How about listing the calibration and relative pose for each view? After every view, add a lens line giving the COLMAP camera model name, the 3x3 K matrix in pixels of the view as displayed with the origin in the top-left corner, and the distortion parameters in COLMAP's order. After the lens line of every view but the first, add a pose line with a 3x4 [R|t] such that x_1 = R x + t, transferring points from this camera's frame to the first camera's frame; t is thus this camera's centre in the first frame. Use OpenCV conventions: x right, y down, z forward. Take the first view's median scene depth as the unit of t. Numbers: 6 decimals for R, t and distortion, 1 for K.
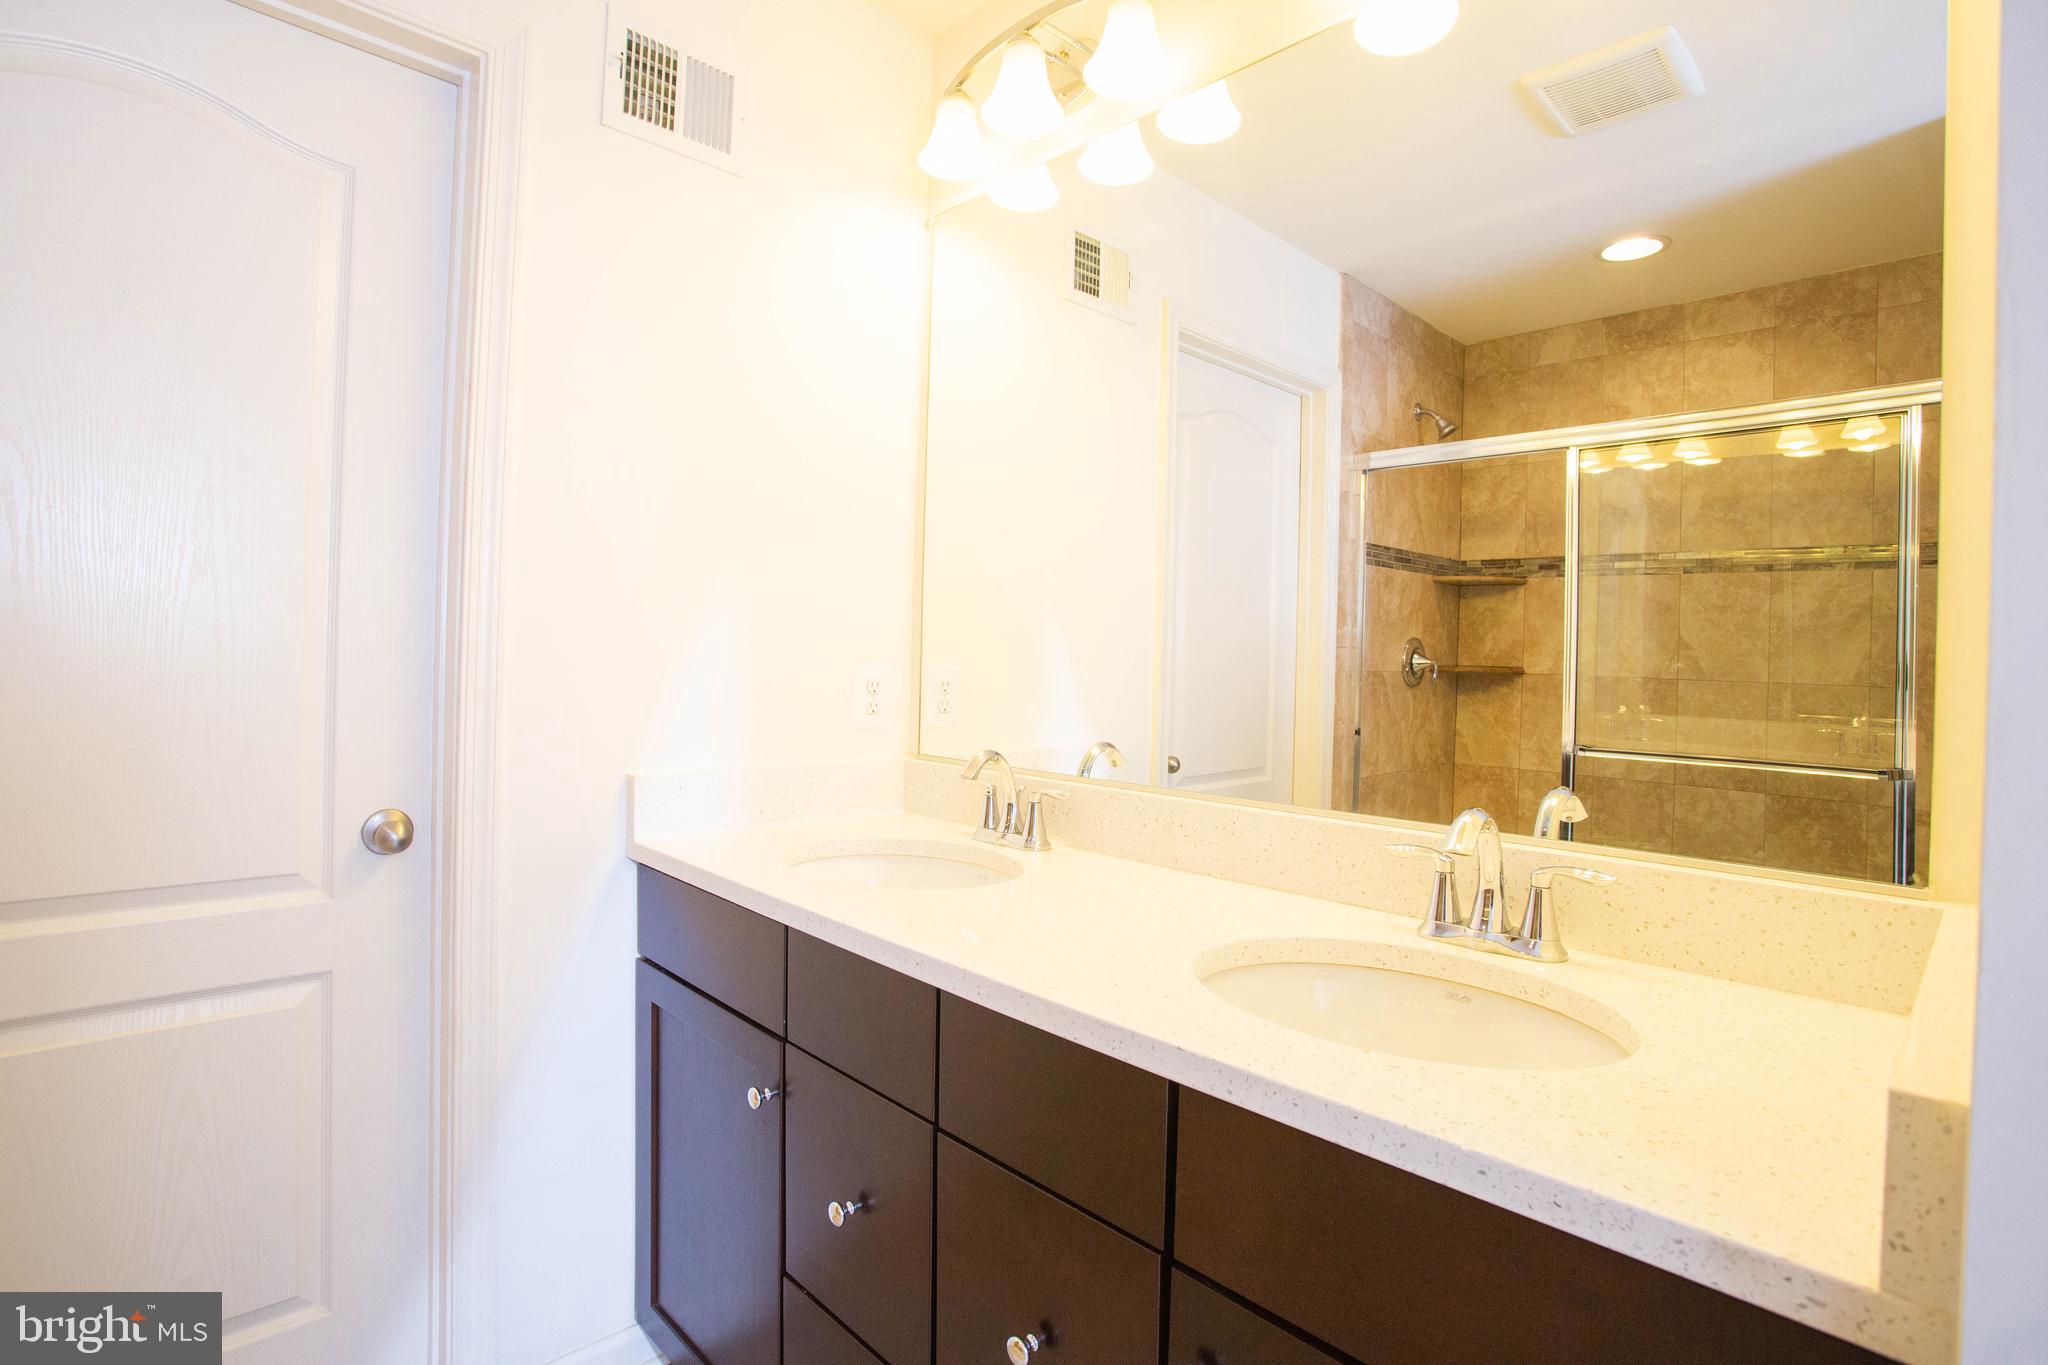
lens RADIAL K [[991.1, 0, 1002.3], [0, 991.1, 670.8], [0, 0, 1]] dist [-0.087519, 0.042493]
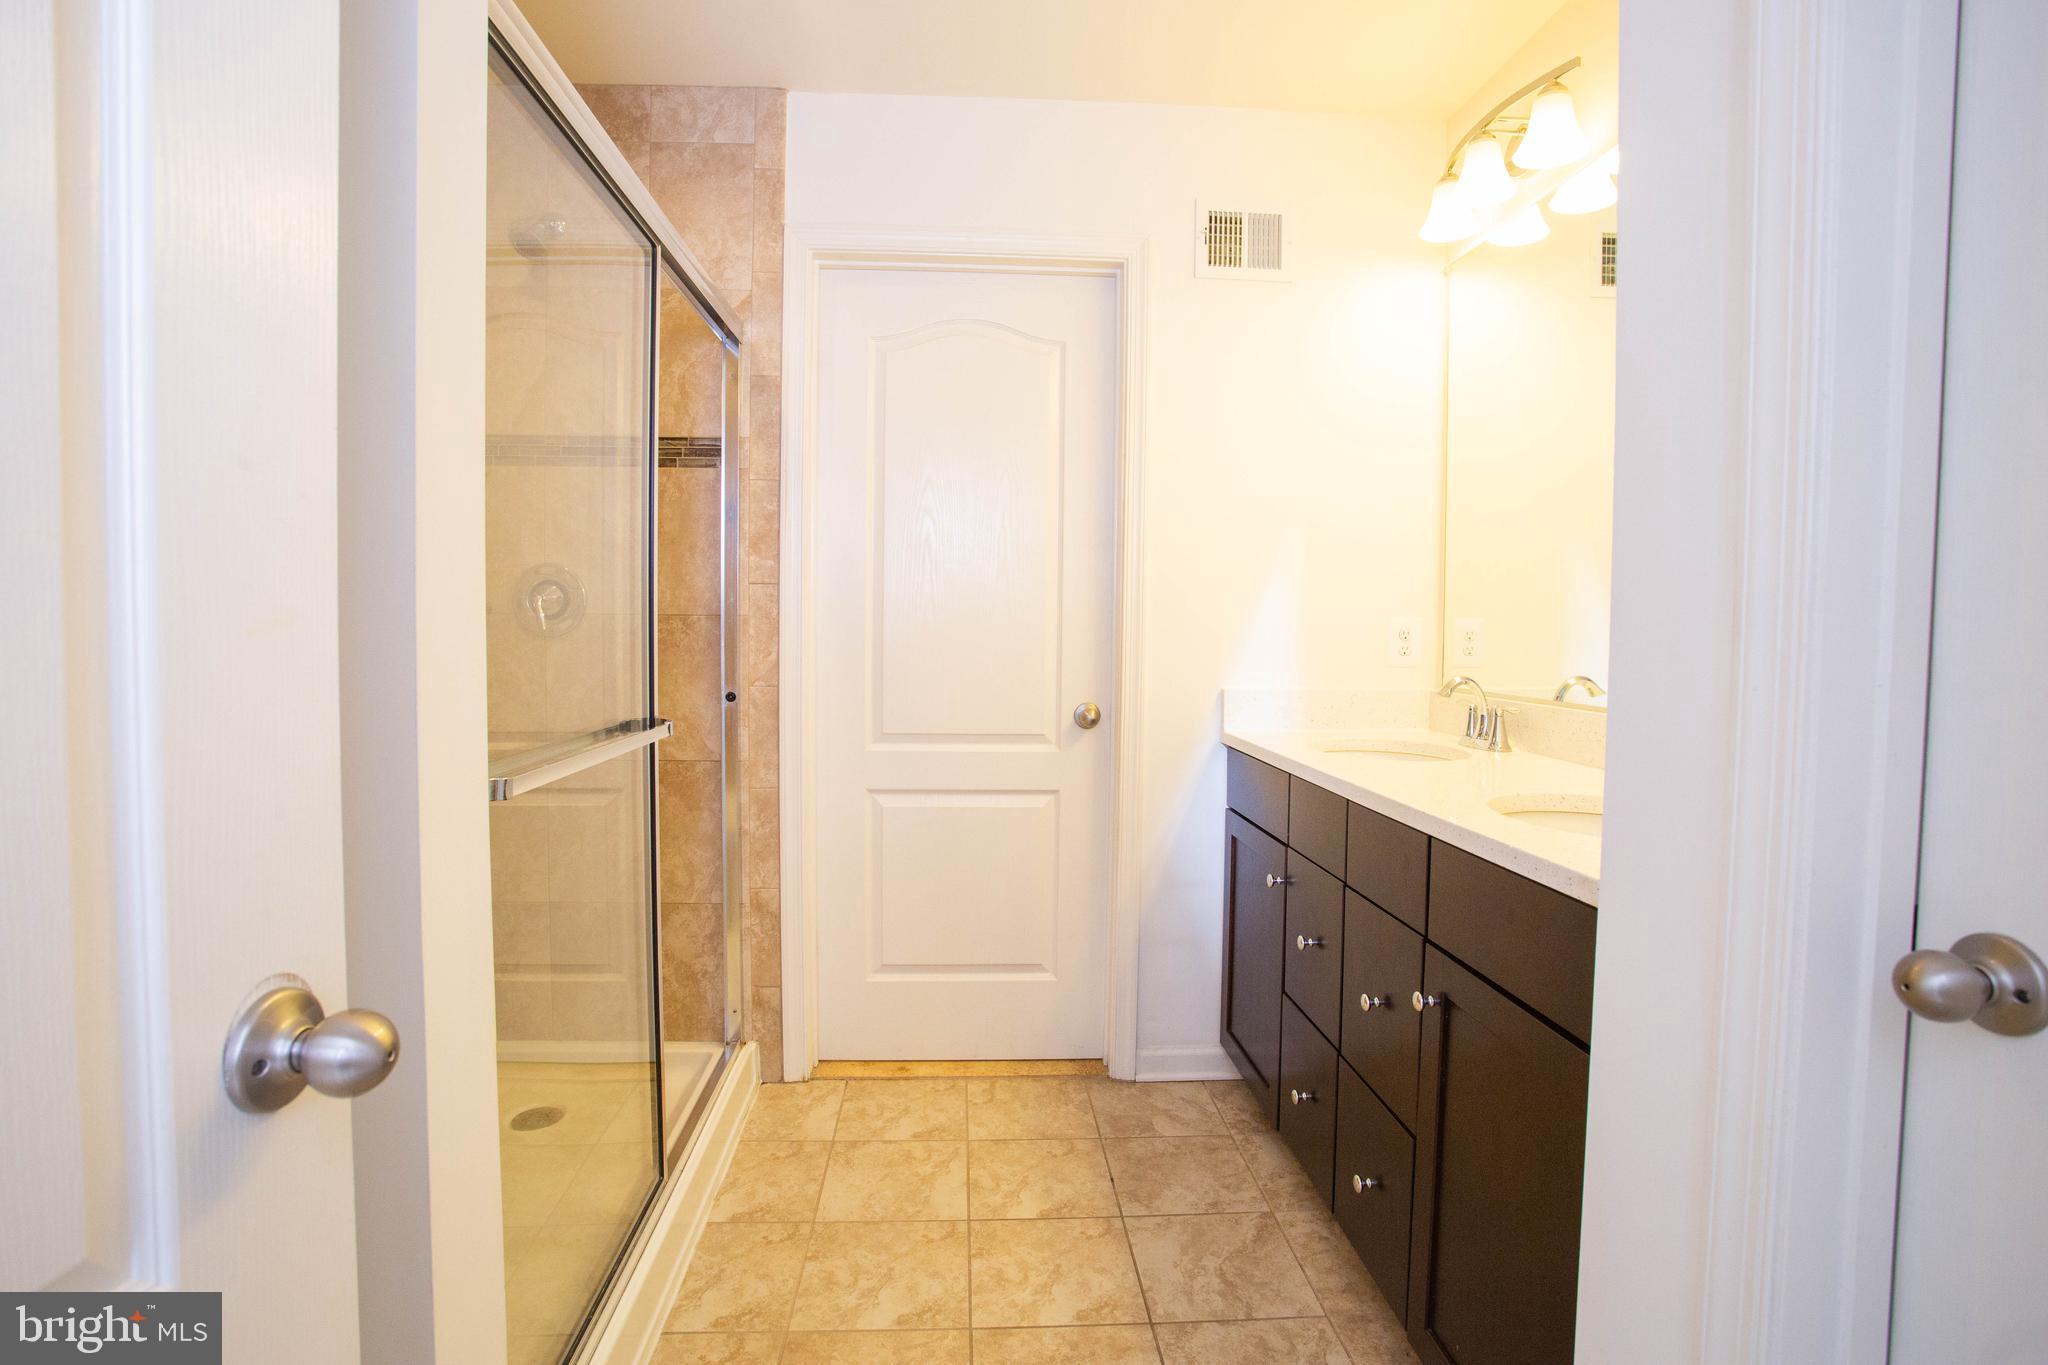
lens RADIAL K [[991.1, 0, 1002.3], [0, 991.1, 670.8], [0, 0, 1]] dist [-0.087519, 0.042493]
pose [[0.762001, 0.007400, -0.647533, 0.371744], [0.008075, 0.999748, 0.020927, 0.040597], [0.647525, -0.021176, 0.761750, -0.428416]]
